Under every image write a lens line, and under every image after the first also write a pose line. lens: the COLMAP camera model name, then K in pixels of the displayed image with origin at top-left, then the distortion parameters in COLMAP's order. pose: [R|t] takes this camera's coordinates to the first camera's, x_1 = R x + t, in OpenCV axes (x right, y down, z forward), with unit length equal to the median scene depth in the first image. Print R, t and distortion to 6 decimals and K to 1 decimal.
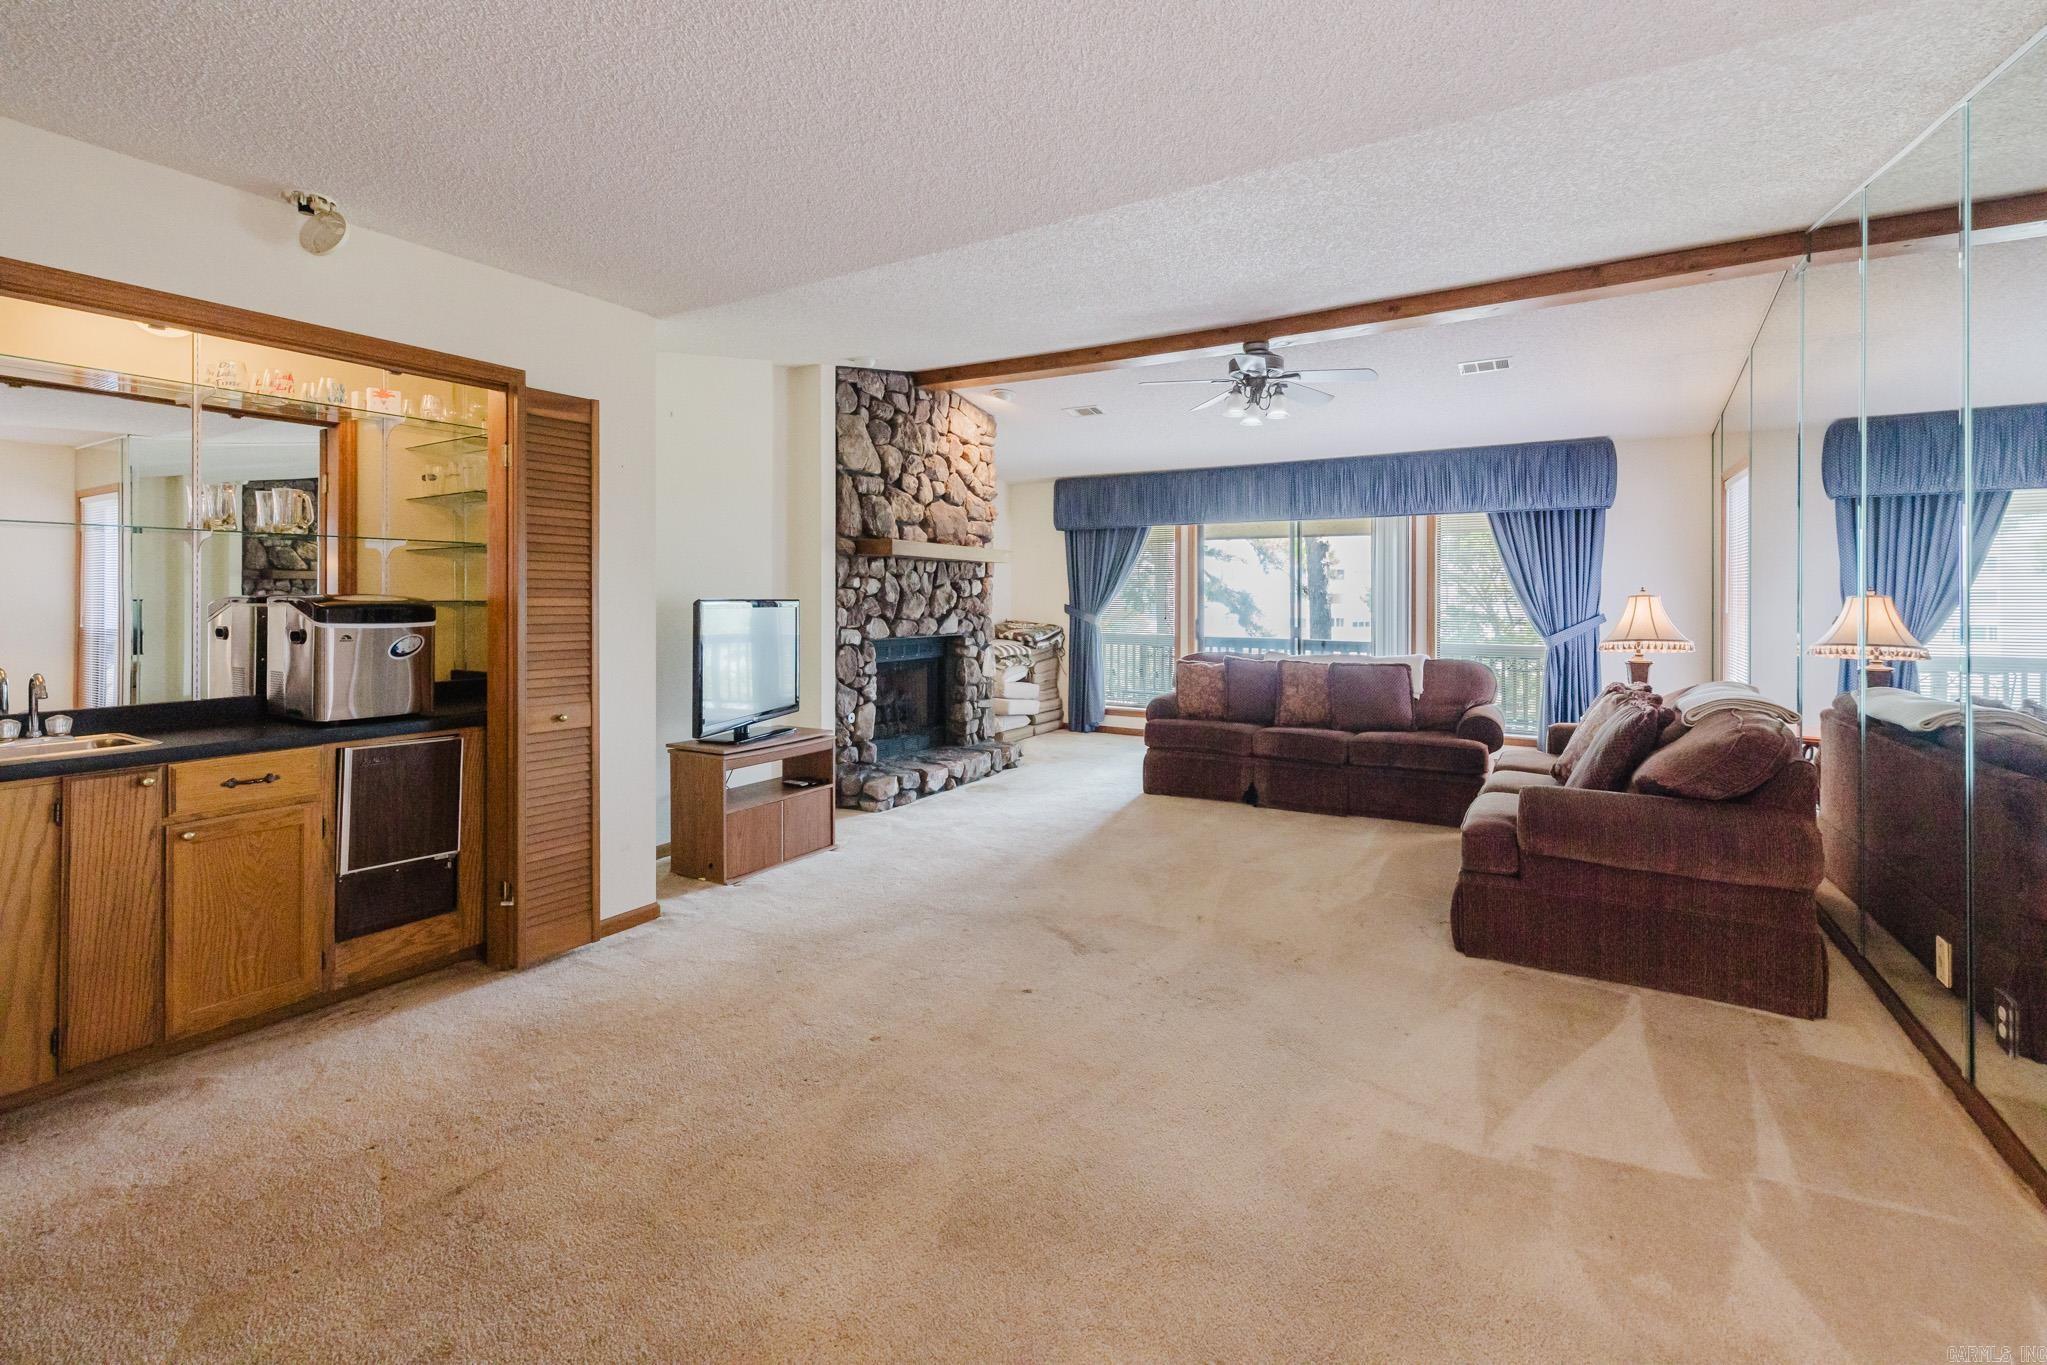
lens RADIAL K [[885.8, 0, 1071.7], [0, 885.8, 612.4], [0, 0, 1]] dist [-0.000037, 0.000934]
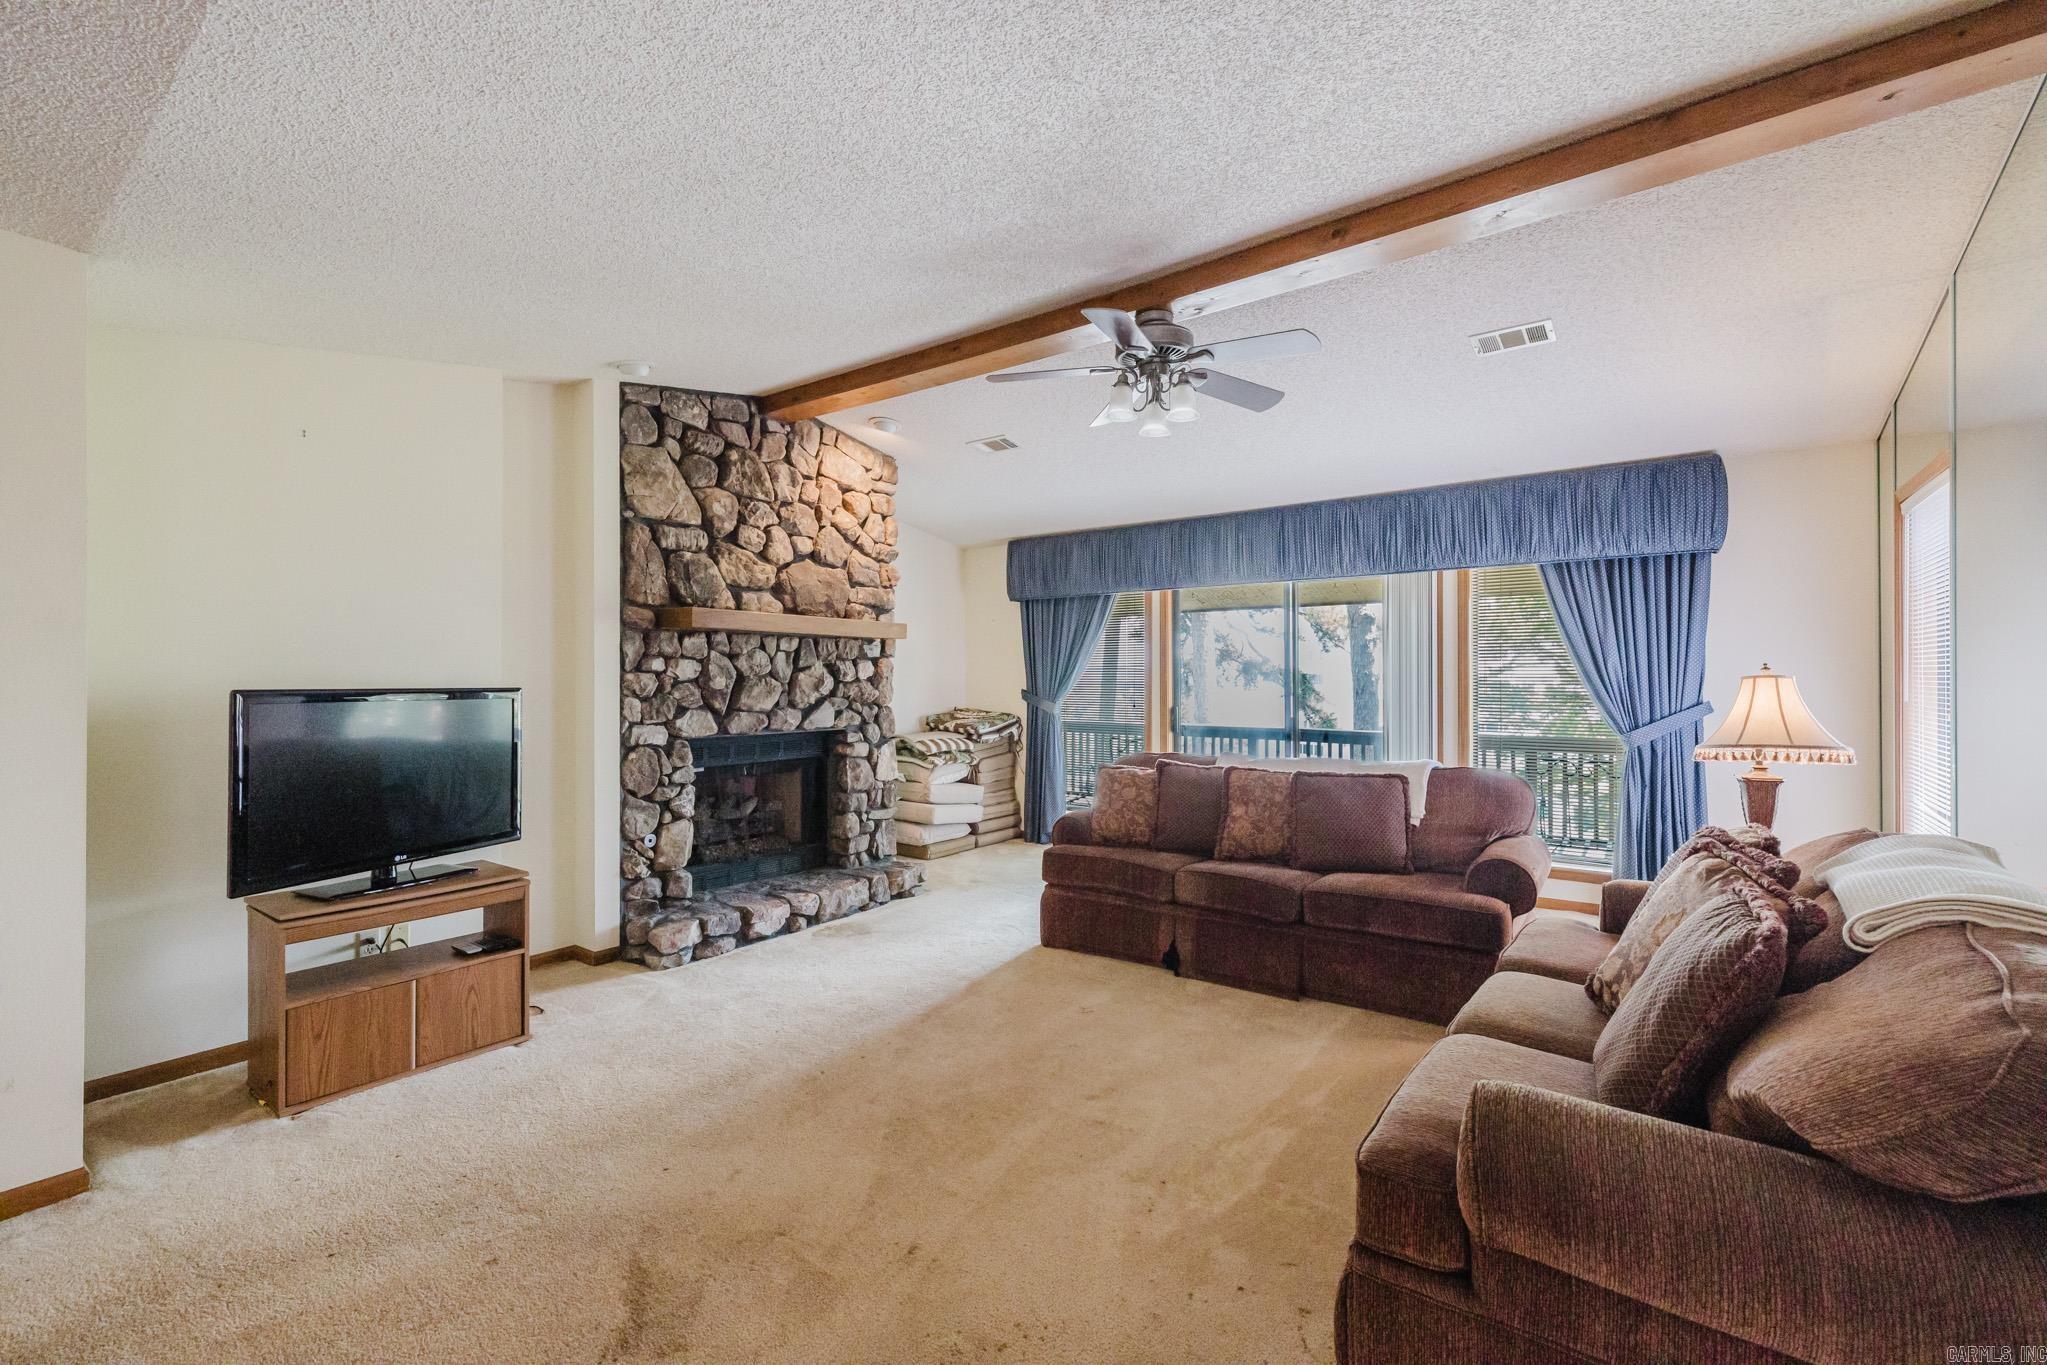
lens RADIAL K [[885.8, 0, 1054.4], [0, 885.8, 684.7], [0, 0, 1]] dist [-0.000037, 0.000934]
pose [[0.993556, -0.004213, -0.113263, 0.181372], [0.003020, 0.999938, -0.010700, -0.006643], [0.113301, 0.010289, 0.993507, 0.268748]]
